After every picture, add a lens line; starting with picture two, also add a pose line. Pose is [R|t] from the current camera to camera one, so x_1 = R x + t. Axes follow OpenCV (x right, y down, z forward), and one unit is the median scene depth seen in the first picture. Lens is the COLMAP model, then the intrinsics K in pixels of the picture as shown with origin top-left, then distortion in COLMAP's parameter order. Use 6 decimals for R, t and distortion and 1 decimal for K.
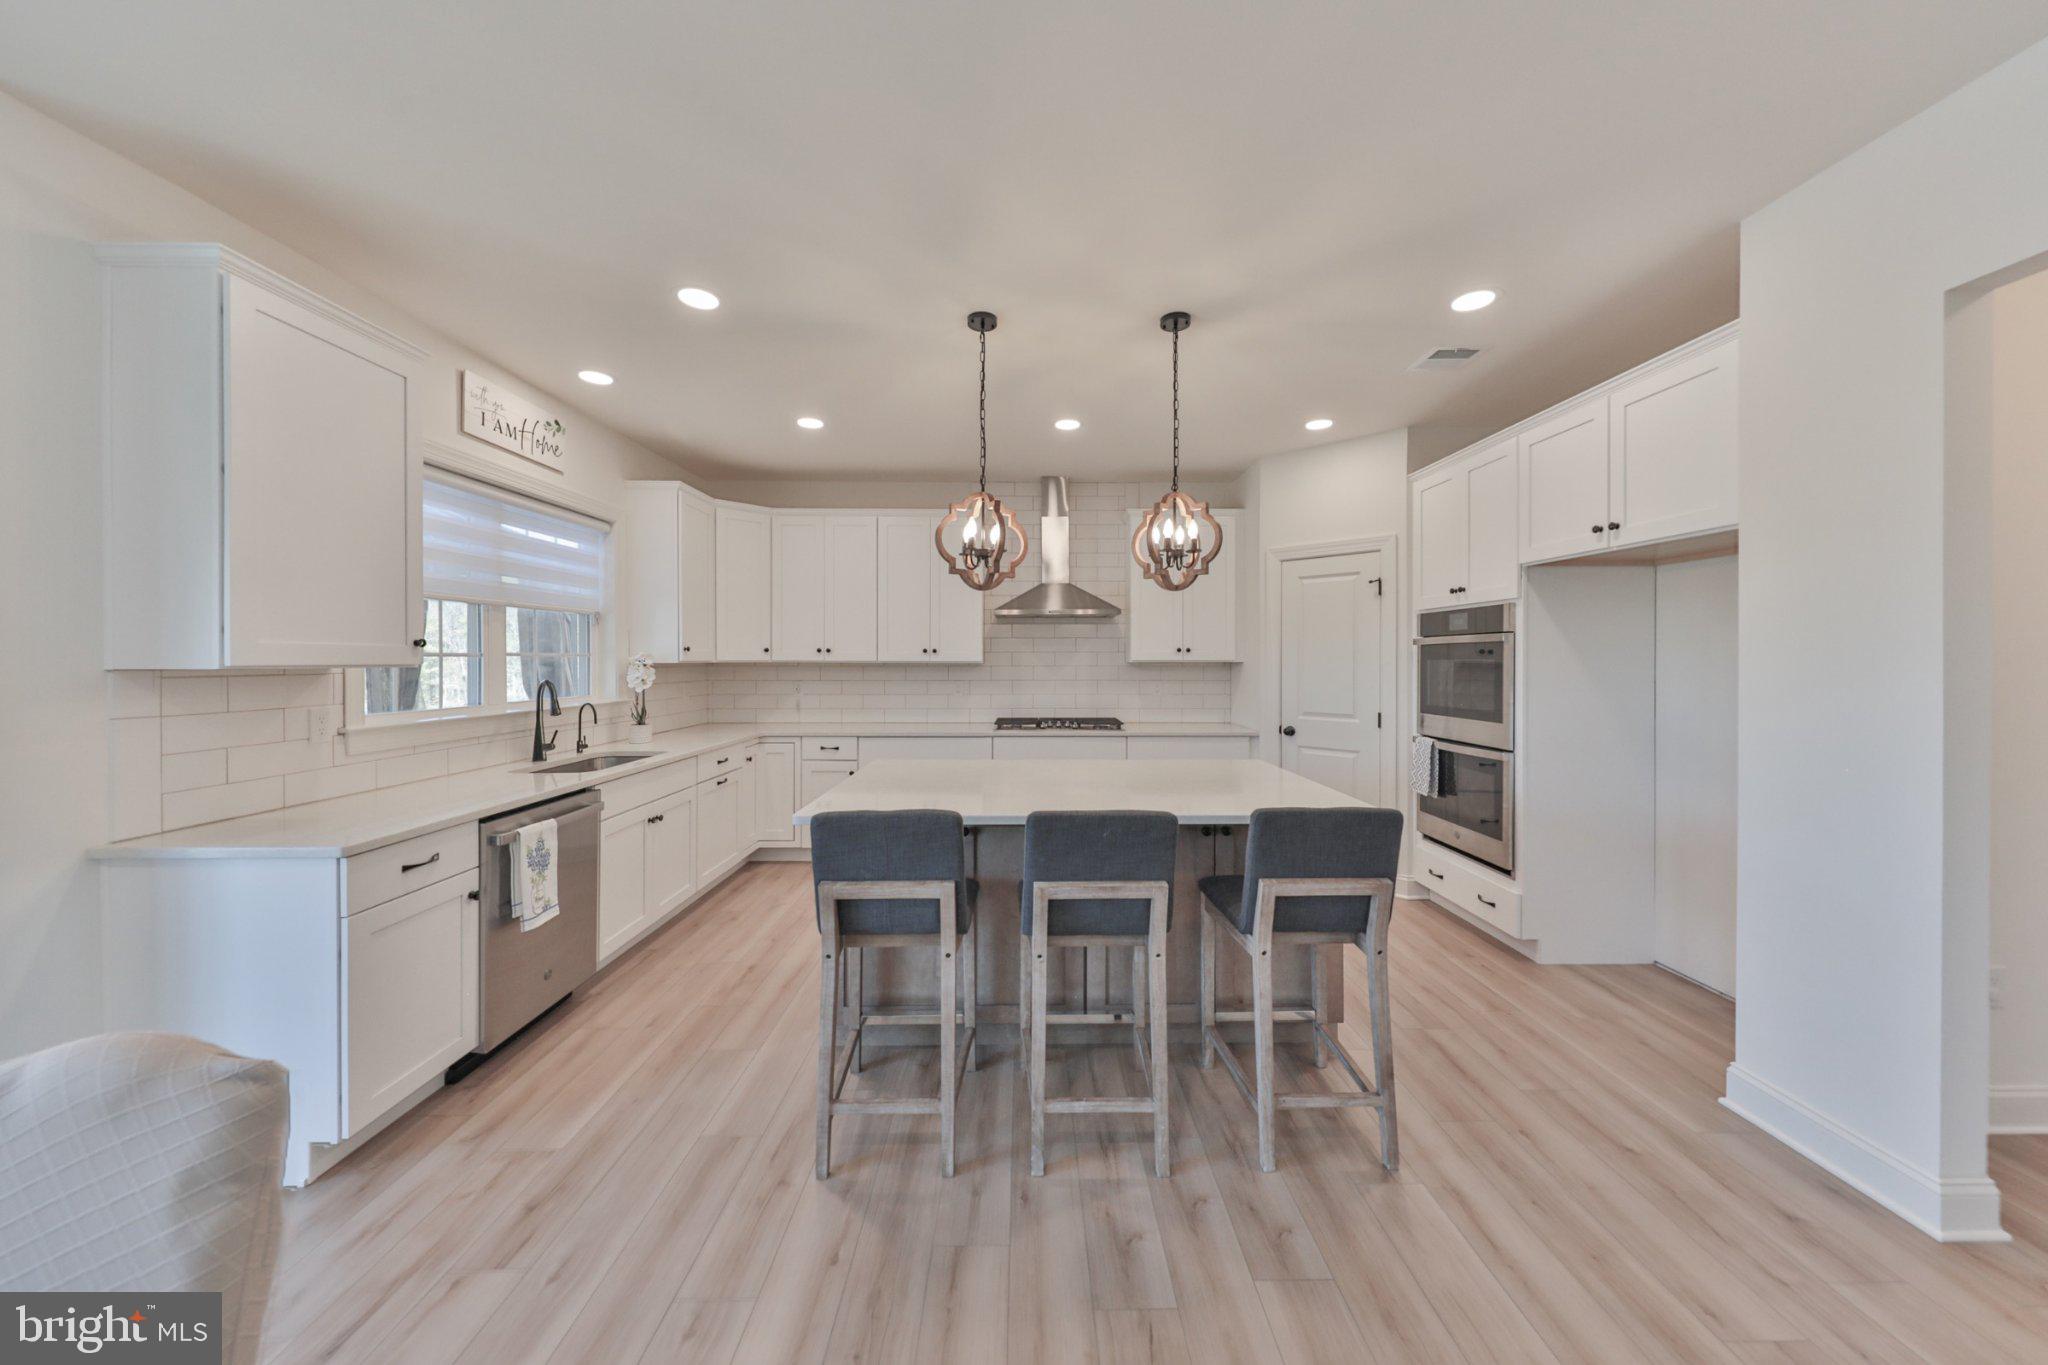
lens RADIAL K [[701.2, 0, 1036.9], [0, 701.2, 661.7], [0, 0, 1]] dist [0.010094, -0.000107]
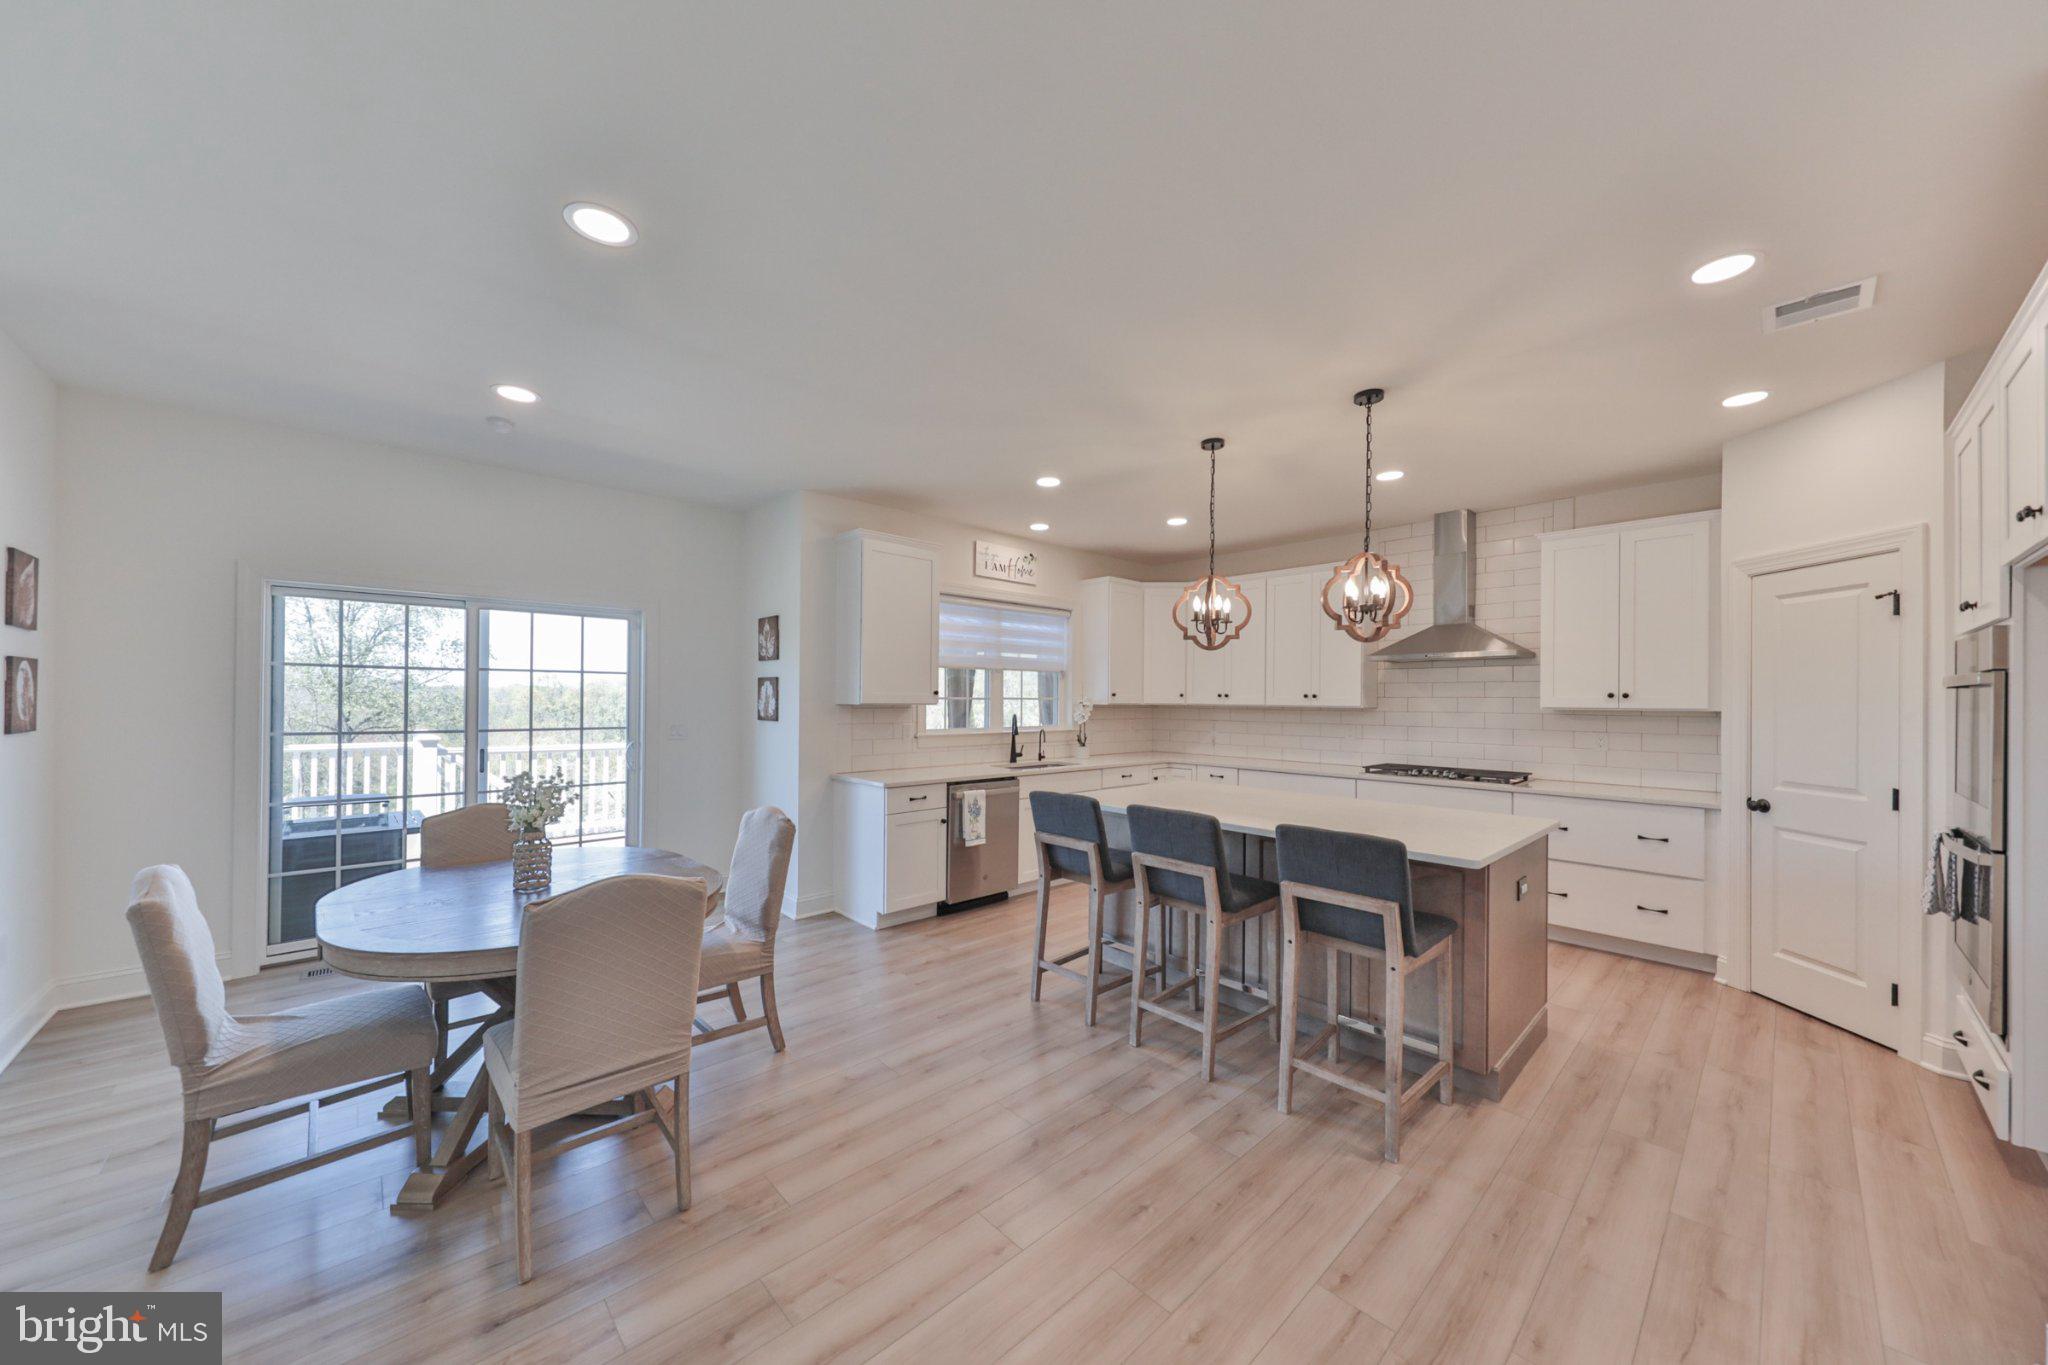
lens RADIAL K [[714.7, 0, 1014.8], [0, 714.7, 698.9], [0, 0, 1]] dist [0.000131, -0.000047]
pose [[0.665338, 0.003857, -0.746532, 0.571368], [-0.010749, 0.999932, -0.004413, -0.002341], [0.746464, 0.010961, 0.665335, -0.125919]]
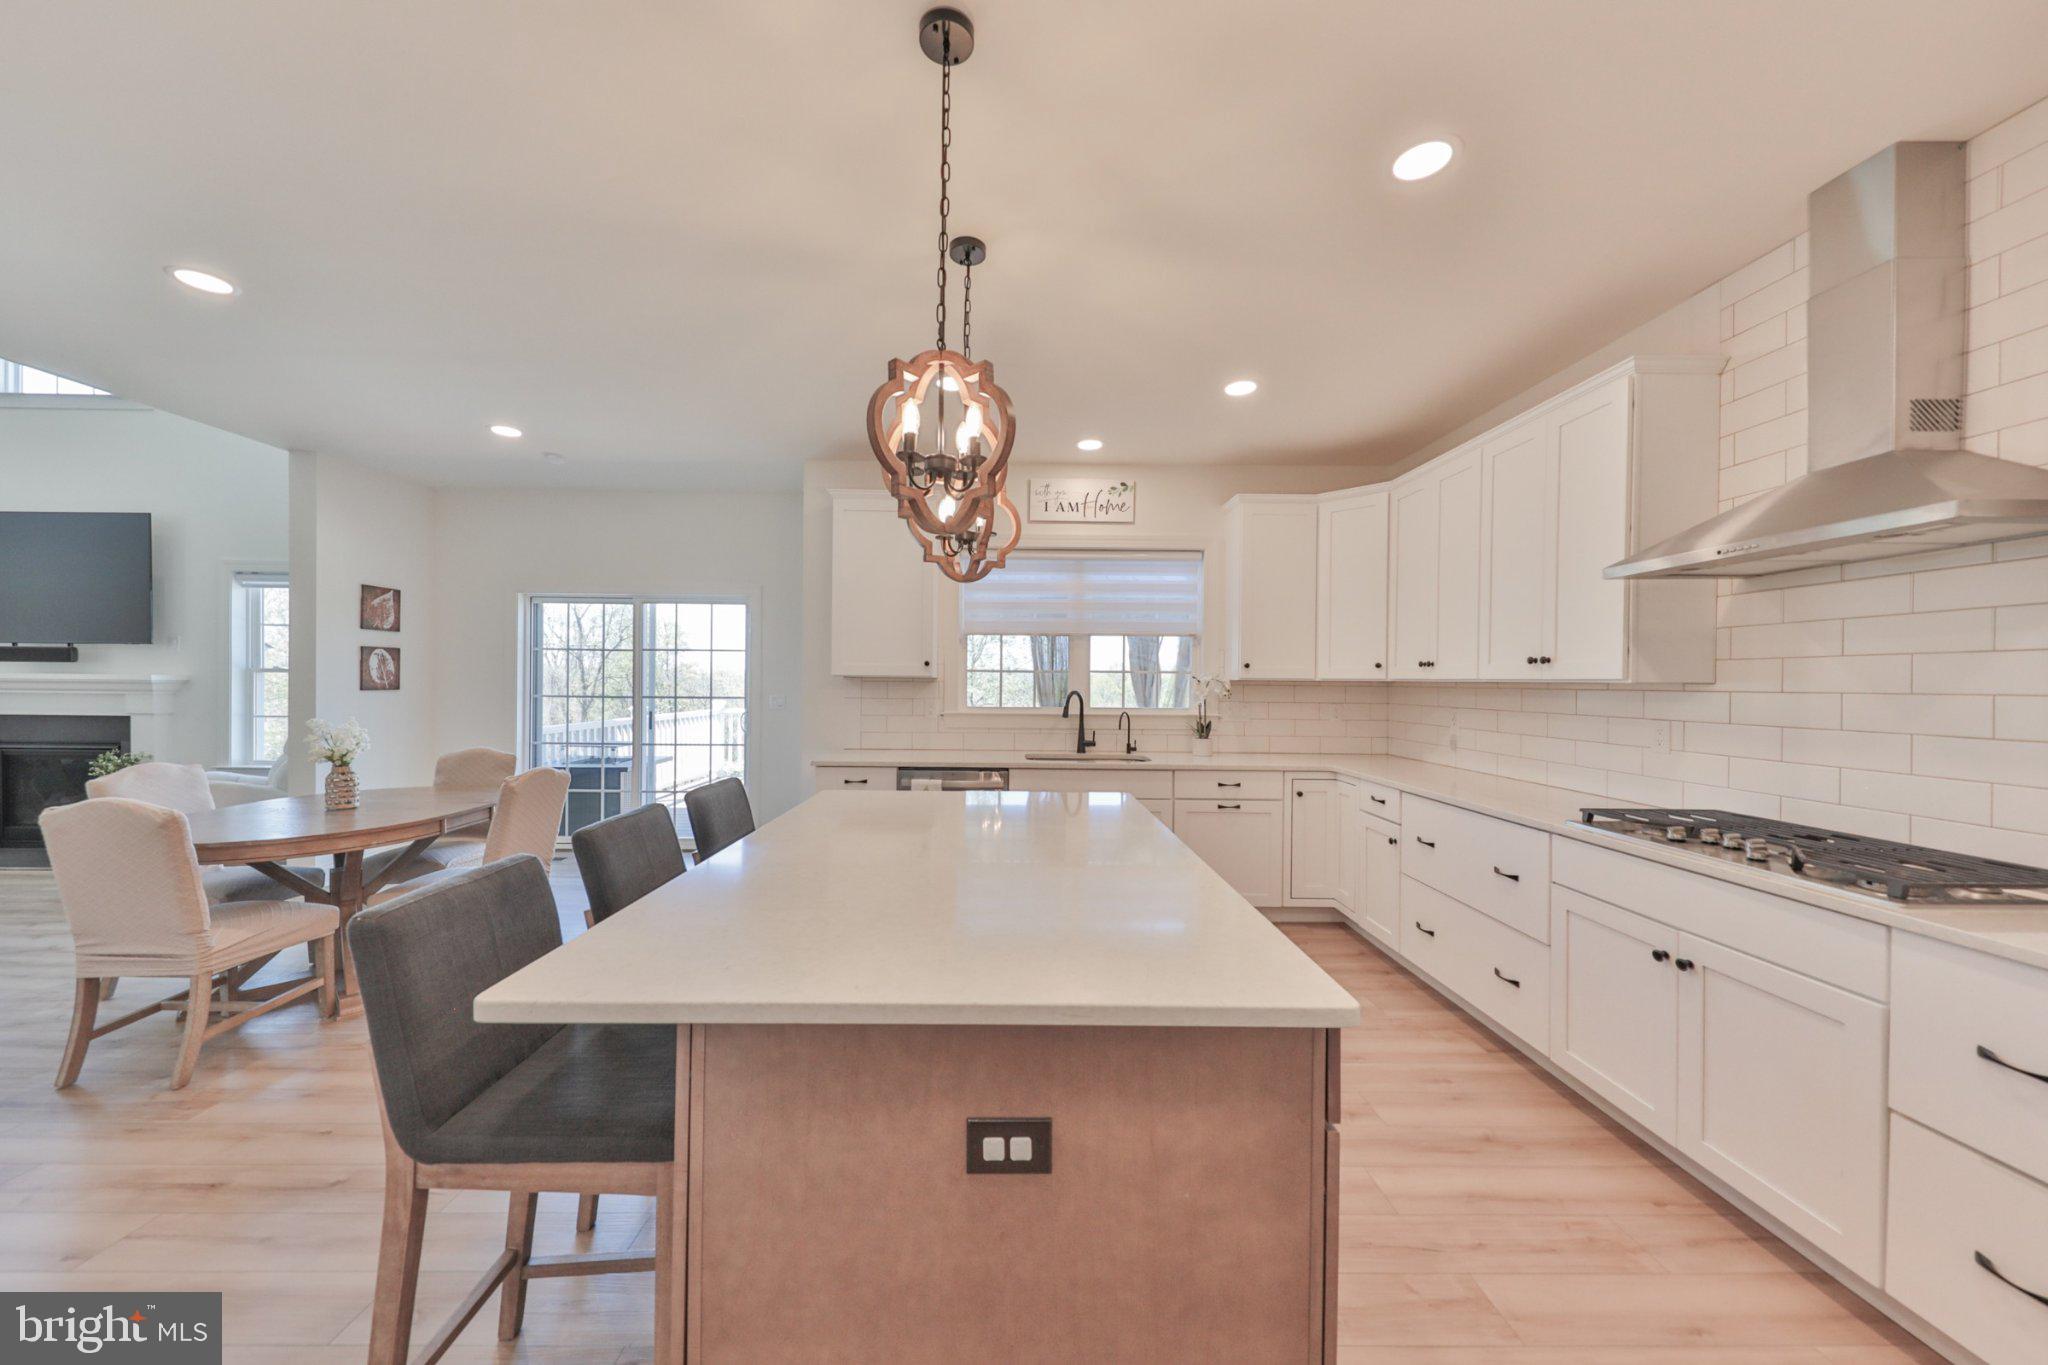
lens RADIAL K [[716.6, 0, 1006.2], [0, 716.6, 684.8], [0, 0, 1]] dist [0.000518, -0.000182]
pose [[-0.012619, 0.005533, -0.999905, 0.638350], [-0.014377, 0.999880, 0.005714, 0.009240], [0.999817, 0.014448, -0.012538, 0.898786]]
